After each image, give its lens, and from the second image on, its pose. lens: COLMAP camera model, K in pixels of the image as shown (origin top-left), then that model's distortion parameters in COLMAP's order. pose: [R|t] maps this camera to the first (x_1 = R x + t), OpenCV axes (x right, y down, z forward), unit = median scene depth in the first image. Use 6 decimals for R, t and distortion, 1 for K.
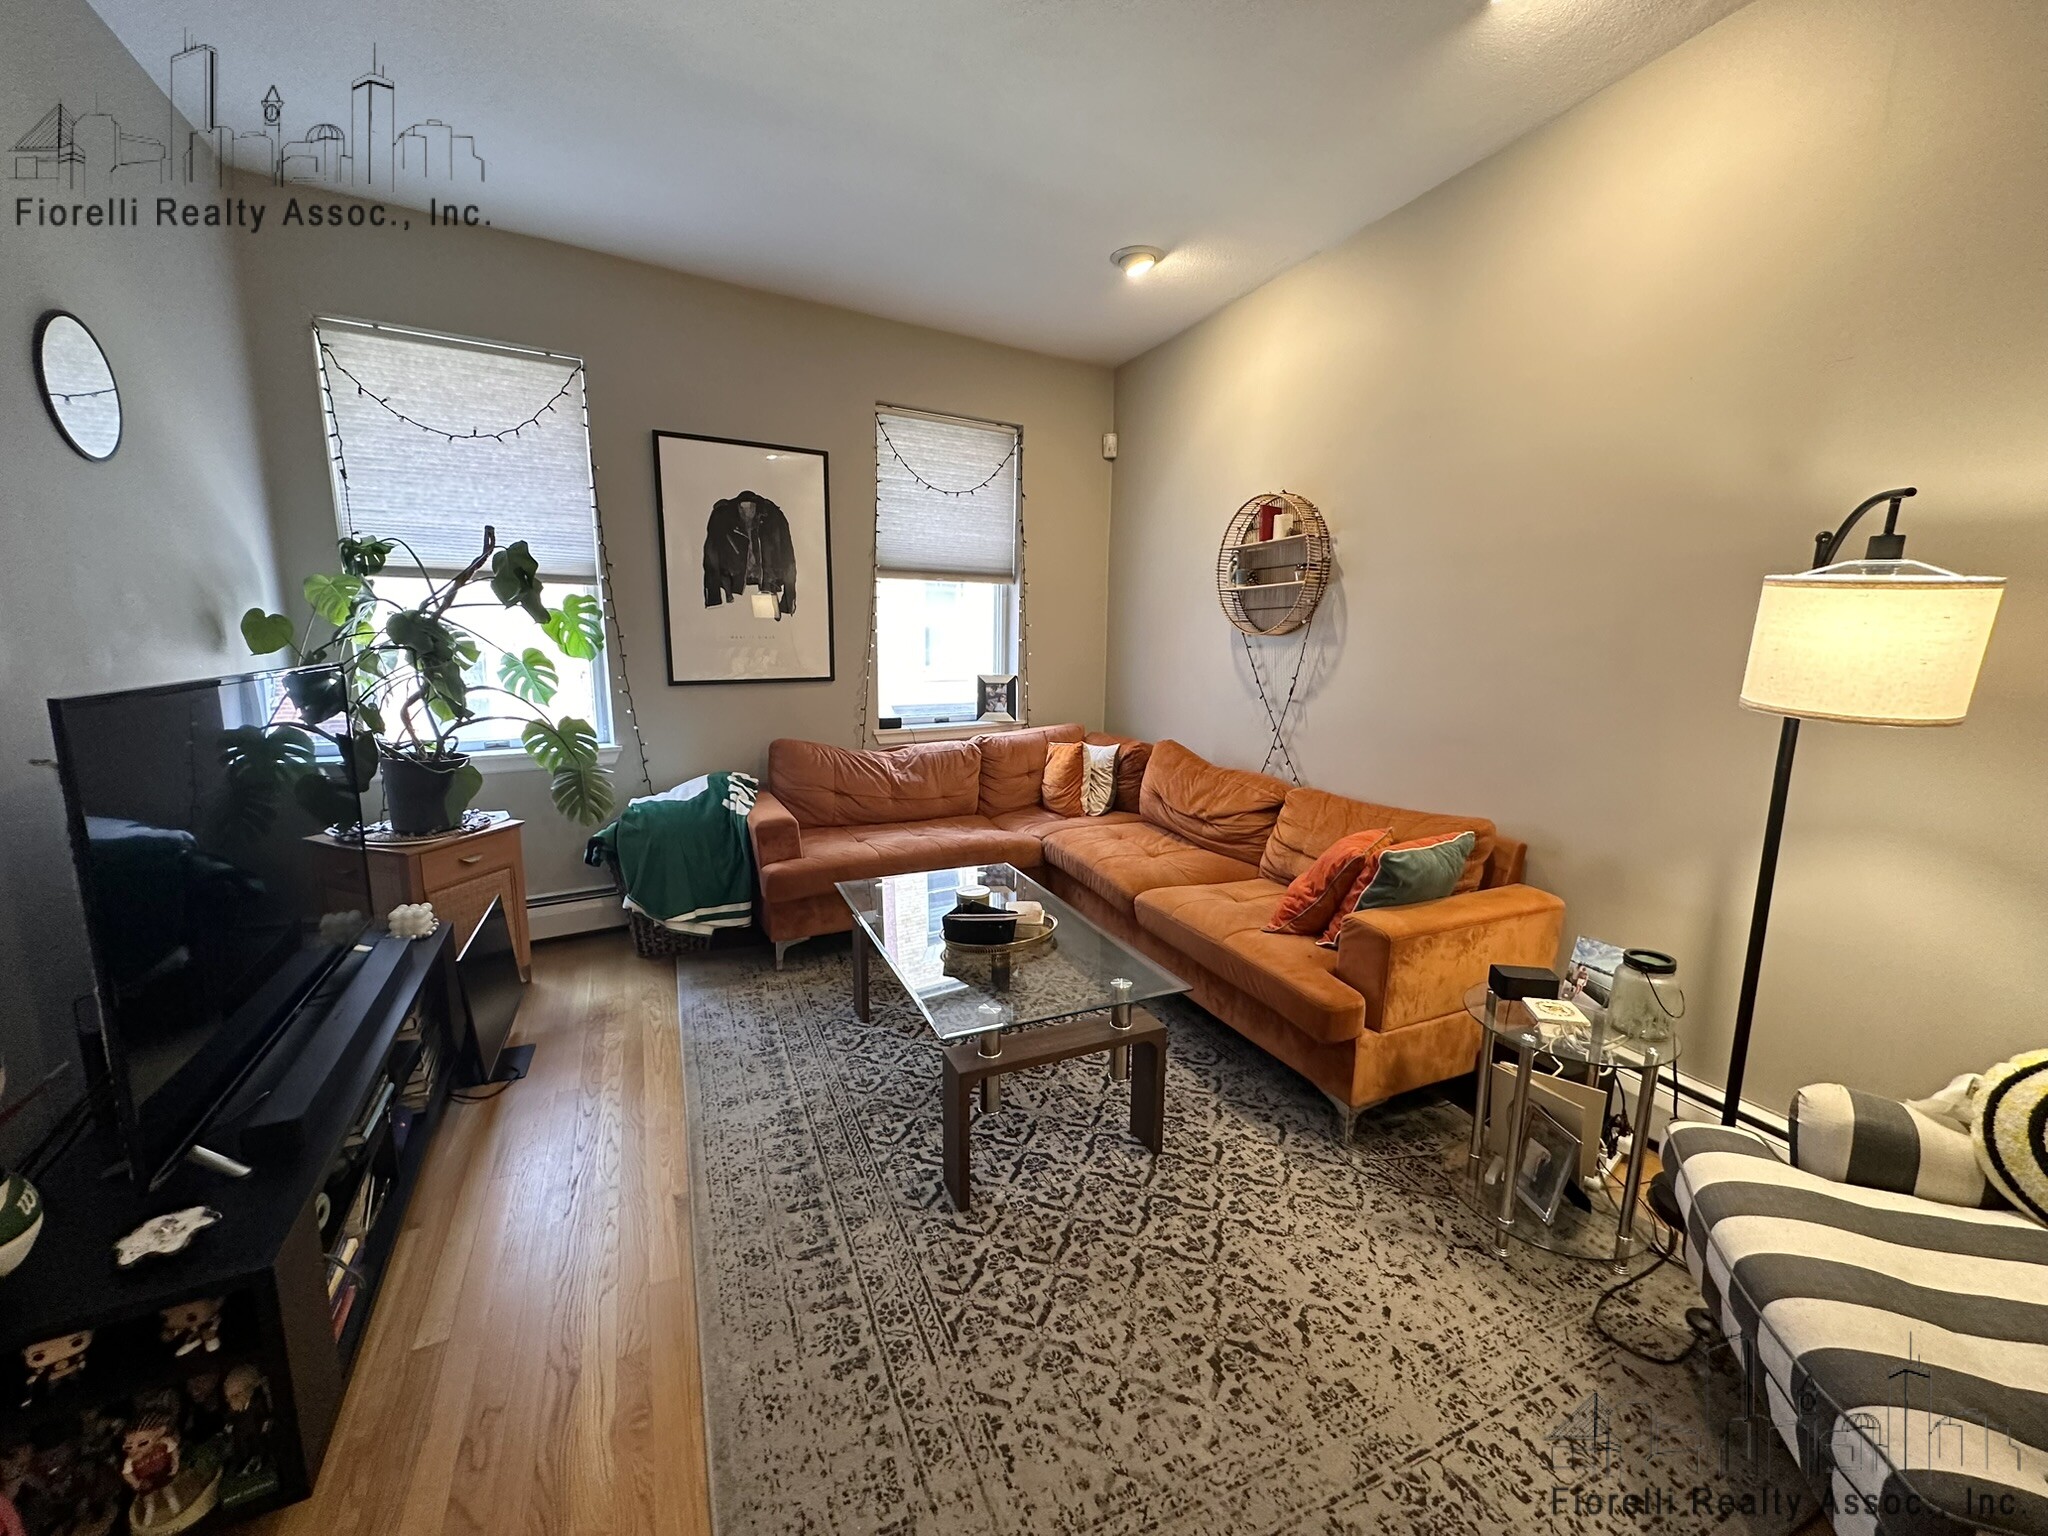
lens RADIAL K [[811.0, 0, 1024.3], [0, 811.0, 765.5], [0, 0, 1]] dist [-0.001296, 0.000485]
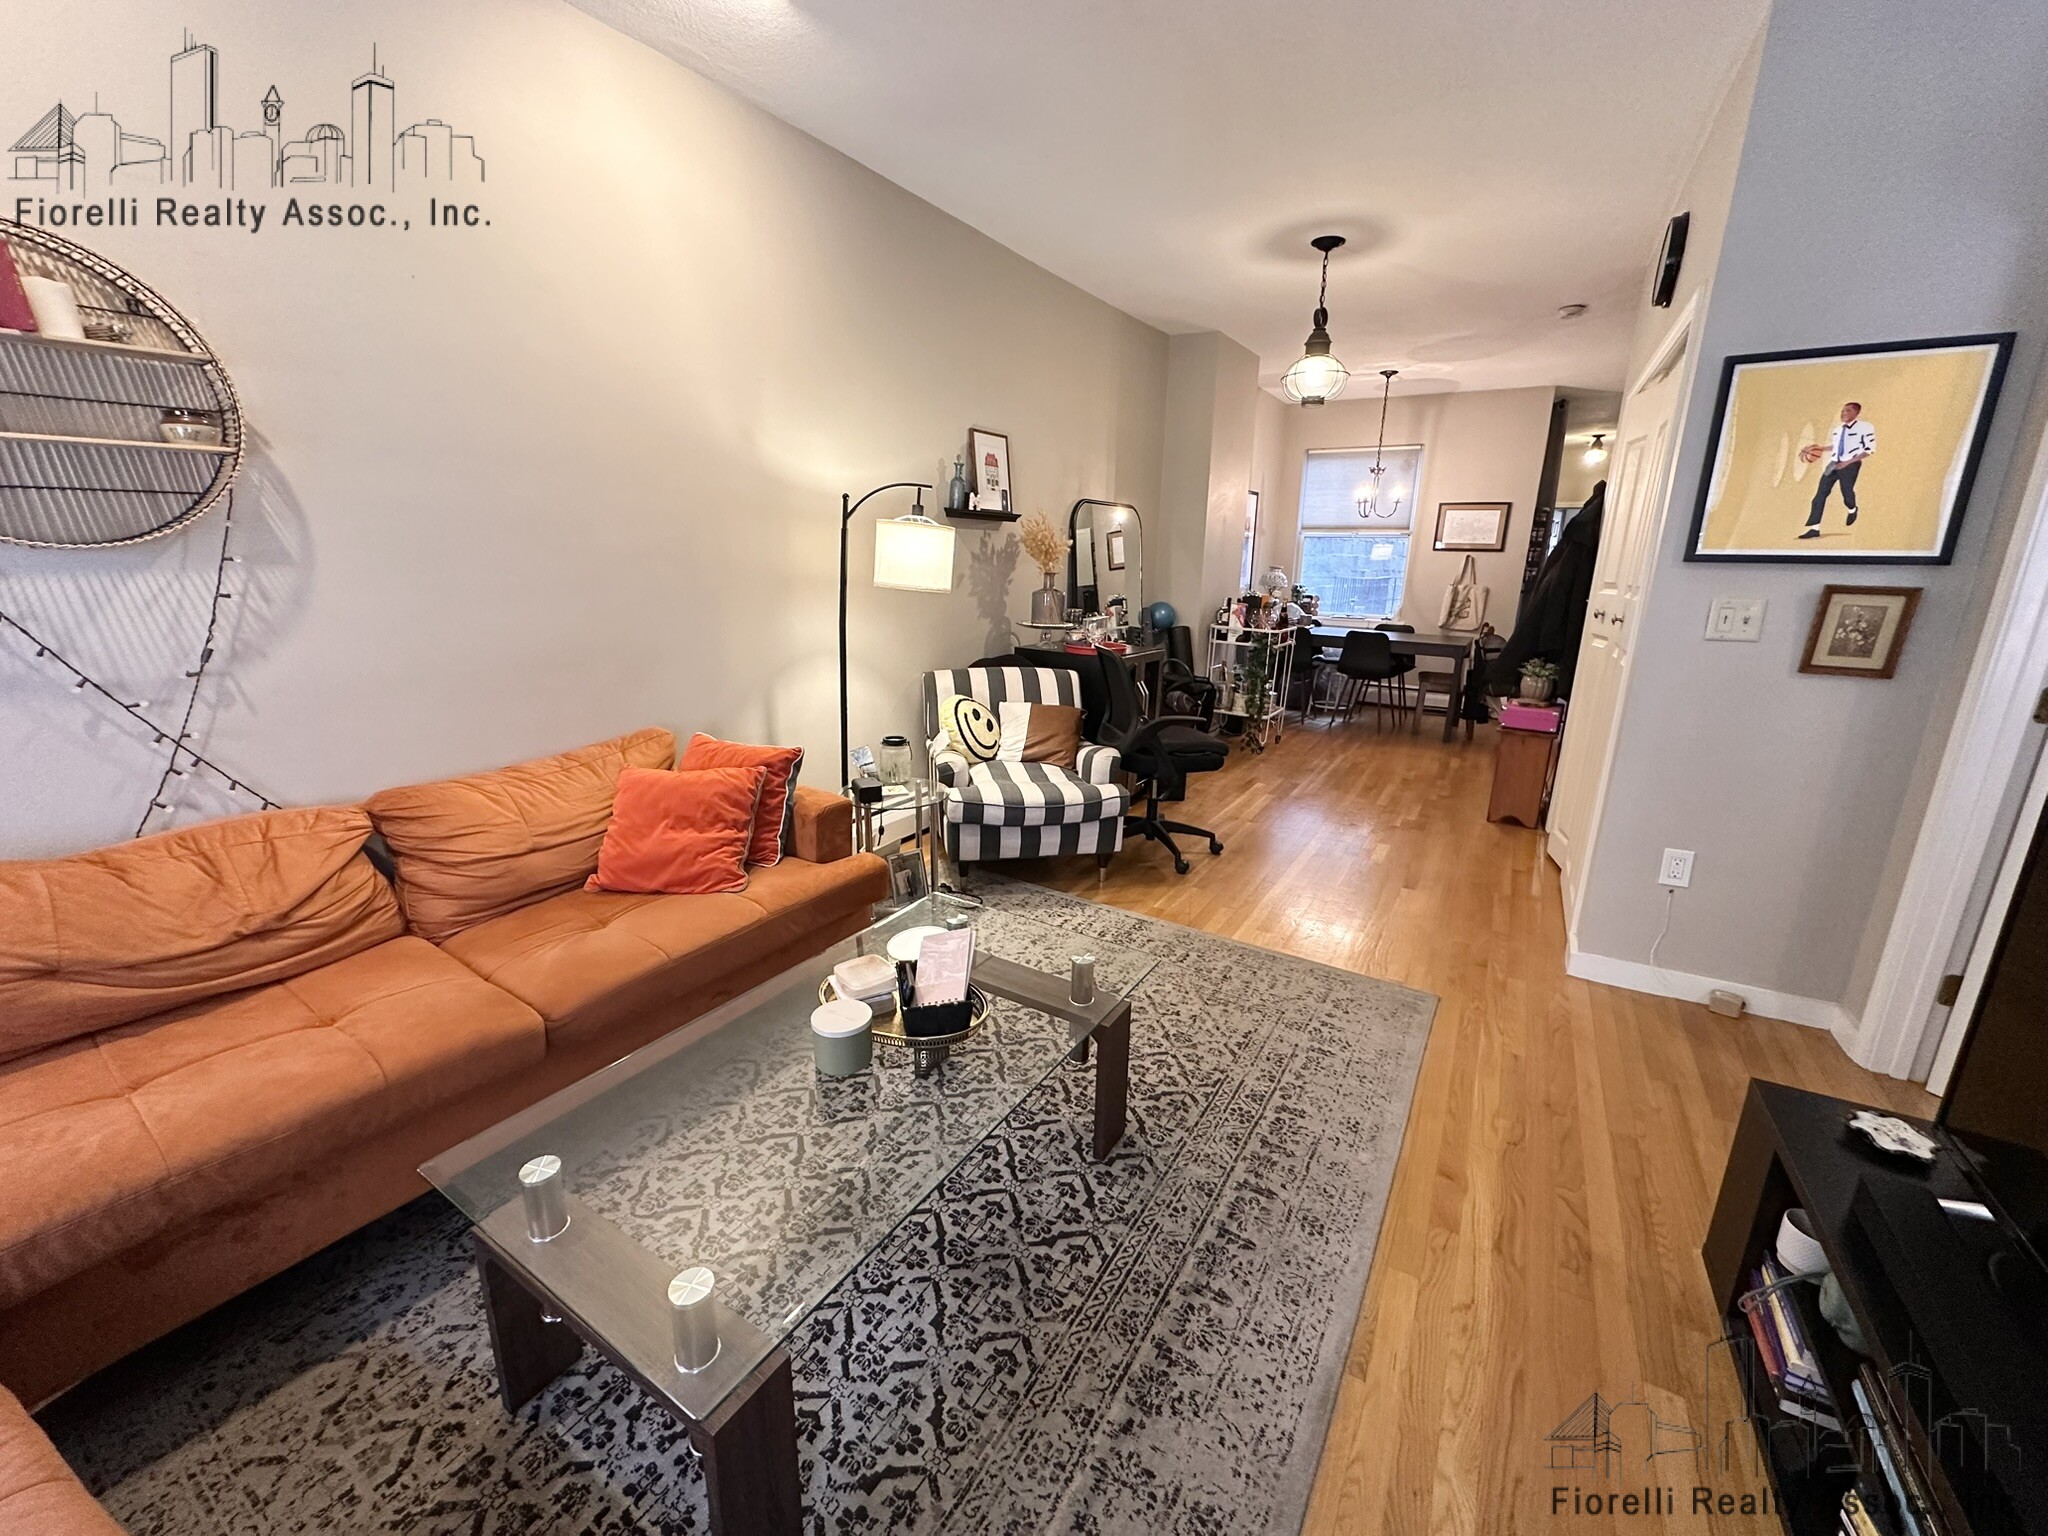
lens RADIAL K [[811.0, 0, 1021.5], [0, 811.0, 767.9], [0, 0, 1]] dist [-0.001296, 0.000485]
pose [[-0.549142, -0.230866, 0.803209, -0.440247], [0.117259, 0.930296, 0.347563, -0.154749], [-0.827462, 0.285044, -0.483793, 0.888268]]
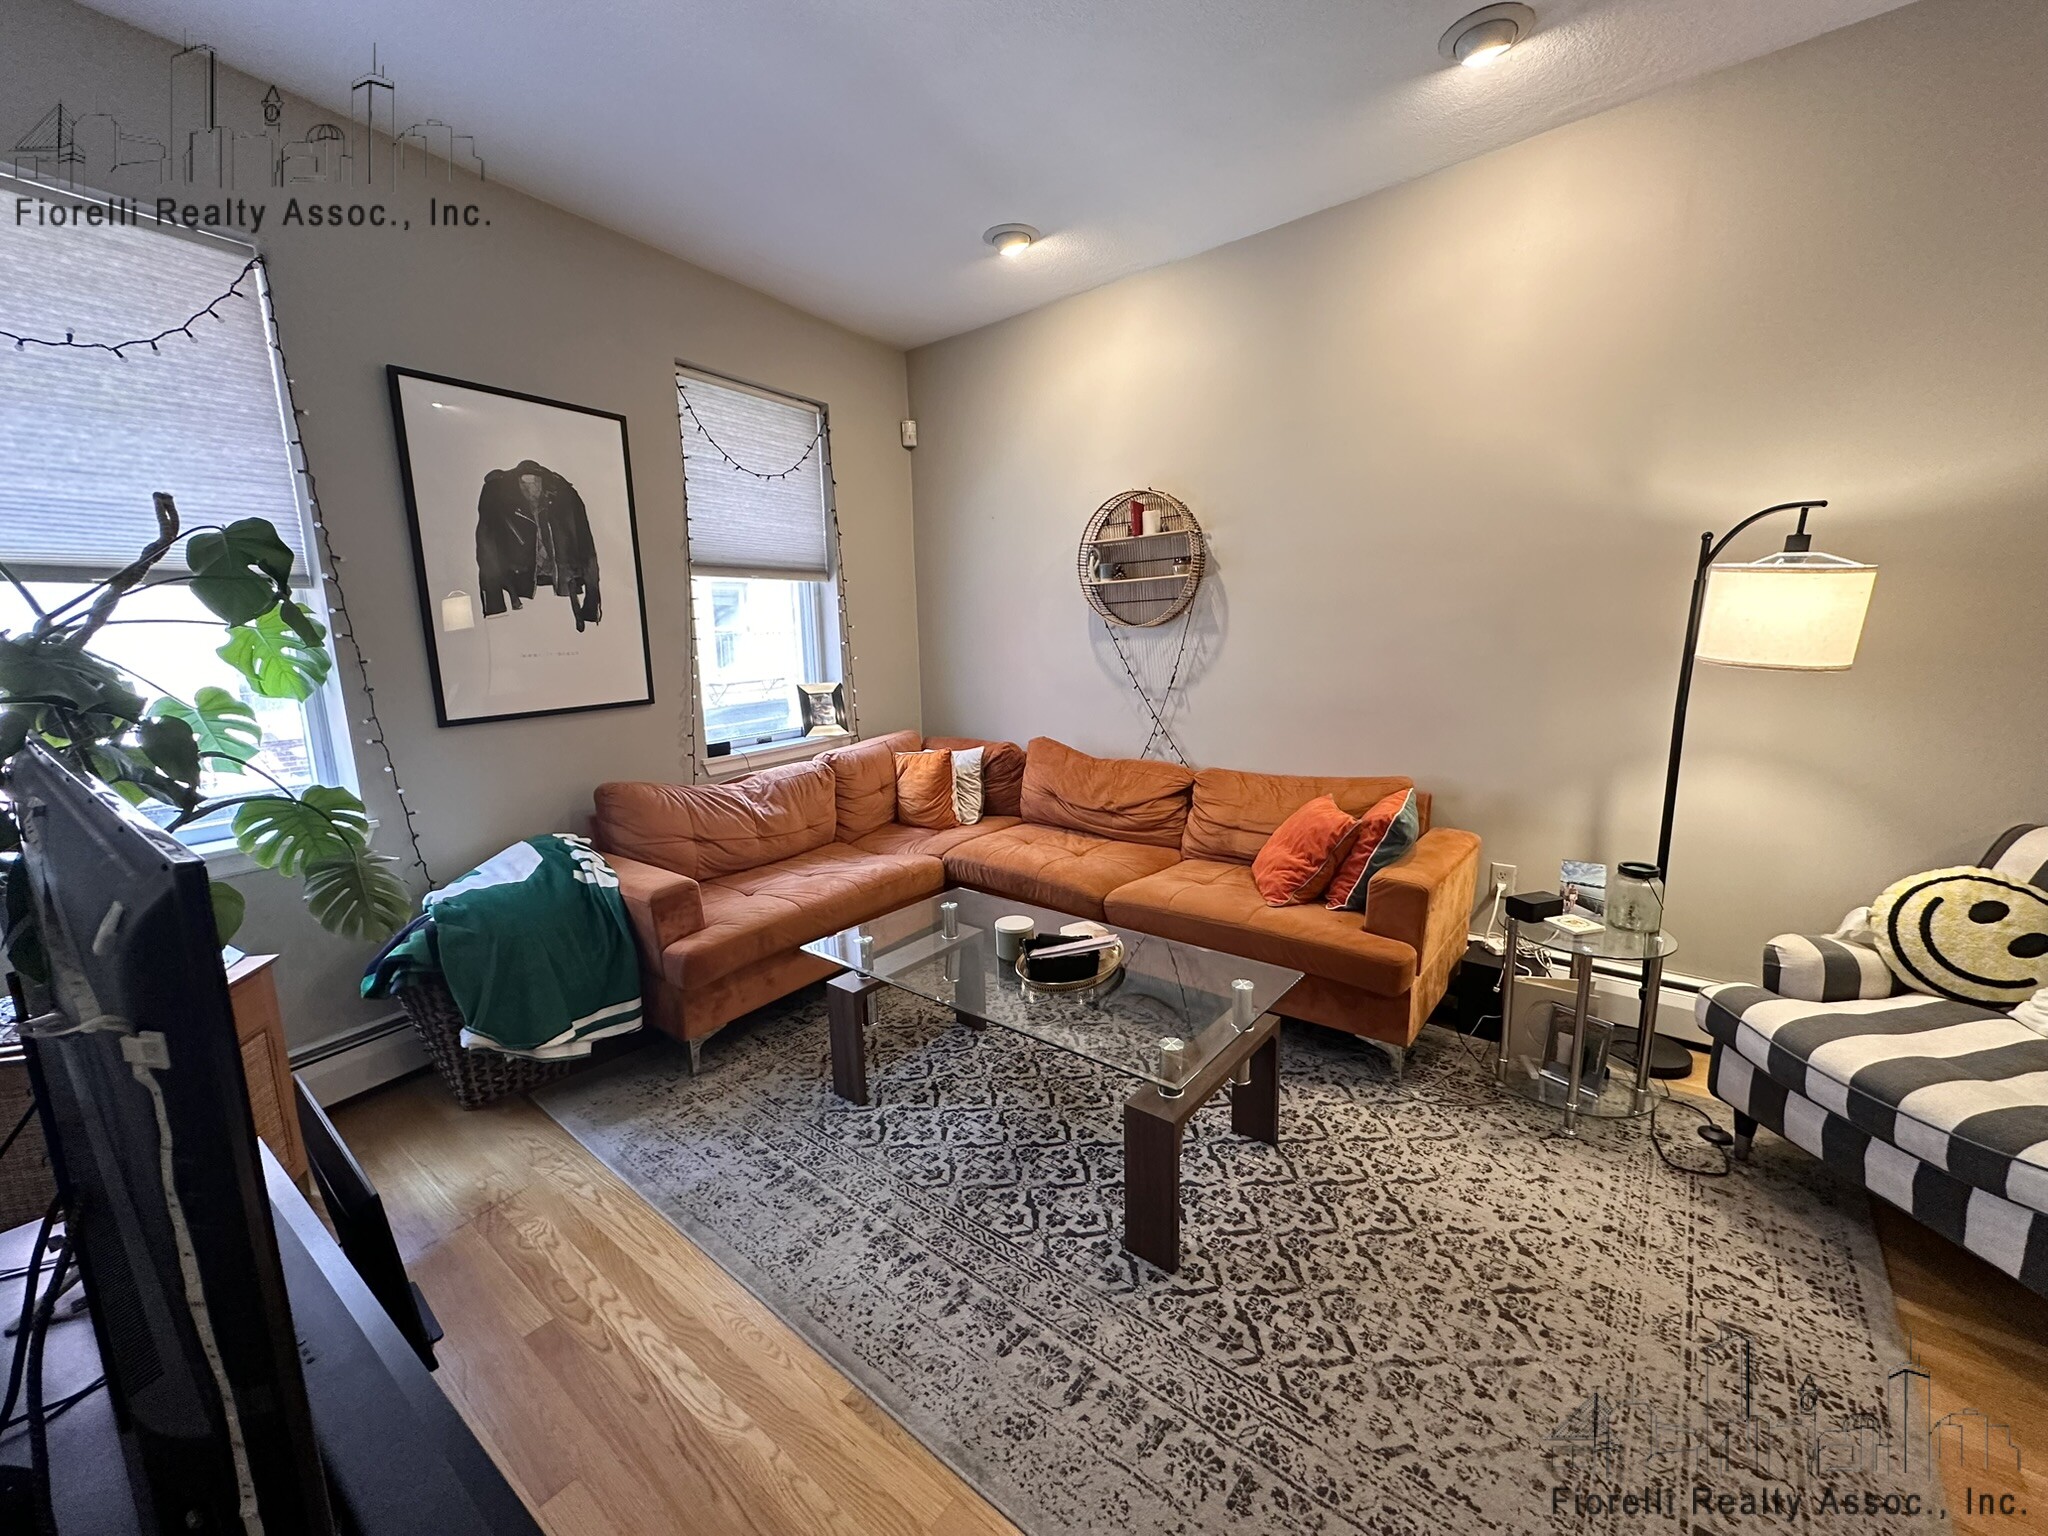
lens RADIAL K [[811.0, 0, 1023.1], [0, 811.0, 764.9], [0, 0, 1]] dist [-0.001296, 0.000485]
pose [[0.892697, -0.109714, 0.437099, -0.336423], [0.108983, 0.993681, 0.026840, -0.032591], [-0.437282, 0.023676, 0.899013, 0.150141]]
